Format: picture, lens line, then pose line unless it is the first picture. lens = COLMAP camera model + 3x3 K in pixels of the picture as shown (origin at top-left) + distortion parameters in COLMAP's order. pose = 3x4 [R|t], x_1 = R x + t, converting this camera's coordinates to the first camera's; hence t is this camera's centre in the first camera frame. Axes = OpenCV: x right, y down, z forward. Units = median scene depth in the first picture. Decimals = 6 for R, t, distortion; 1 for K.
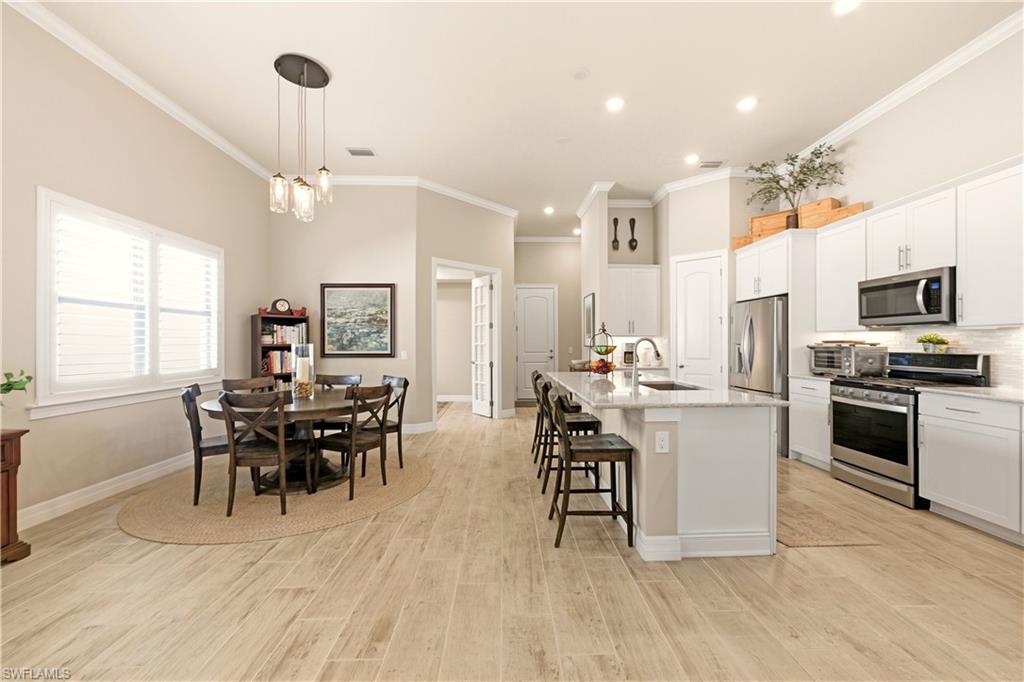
lens RADIAL K [[410.1, 0, 511.2], [0, 410.1, 342.6], [0, 0, 1]] dist [-0.002357, 0.001524]
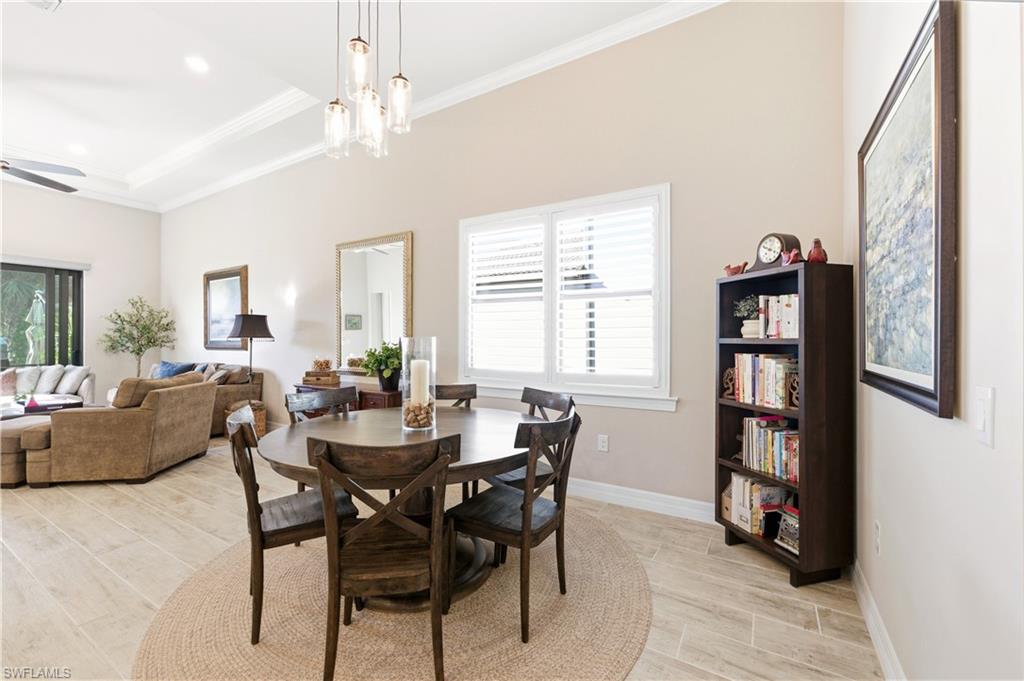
lens RADIAL K [[415.0, 0, 510.3], [0, 415.0, 338.6], [0, 0, 1]] dist [-0.007453, 0.004752]
pose [[-0.534096, -0.000626, -0.845423, -0.052167], [-0.000017, 1.000000, -0.000730, 0.004186], [0.845424, -0.000375, -0.534096, 1.135355]]
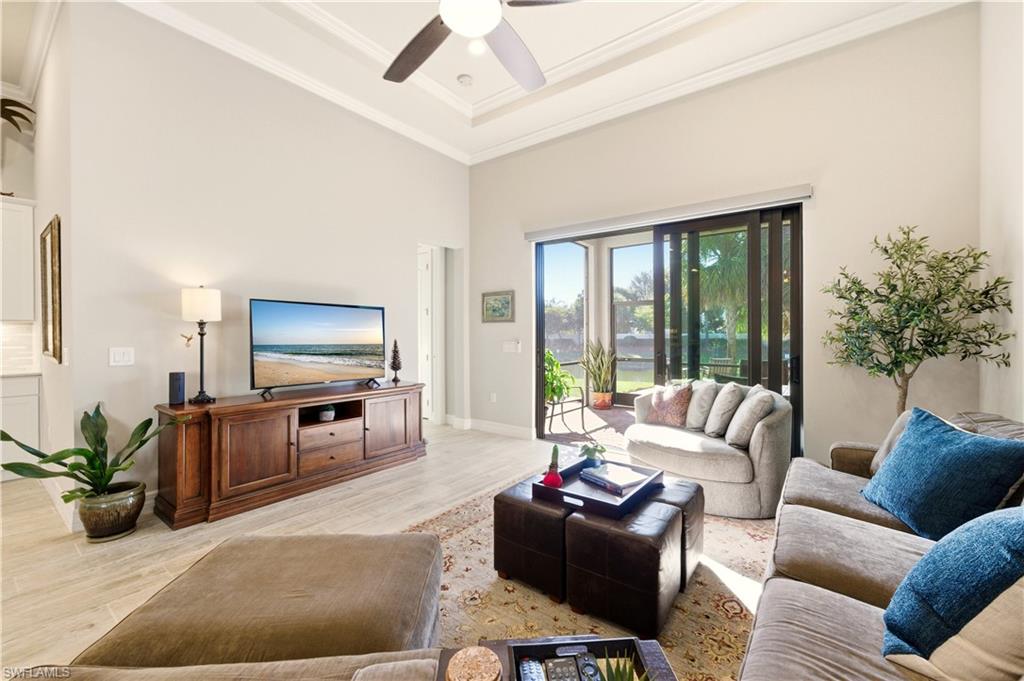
lens RADIAL K [[415.0, 0, 512.5], [0, 415.0, 333.2], [0, 0, 1]] dist [-0.007453, 0.004752]
pose [[-0.785766, 0.004162, 0.618510, -0.507954], [0.003152, 0.999991, -0.002724, 0.002394], [-0.618516, -0.000191, -0.785772, 0.060970]]
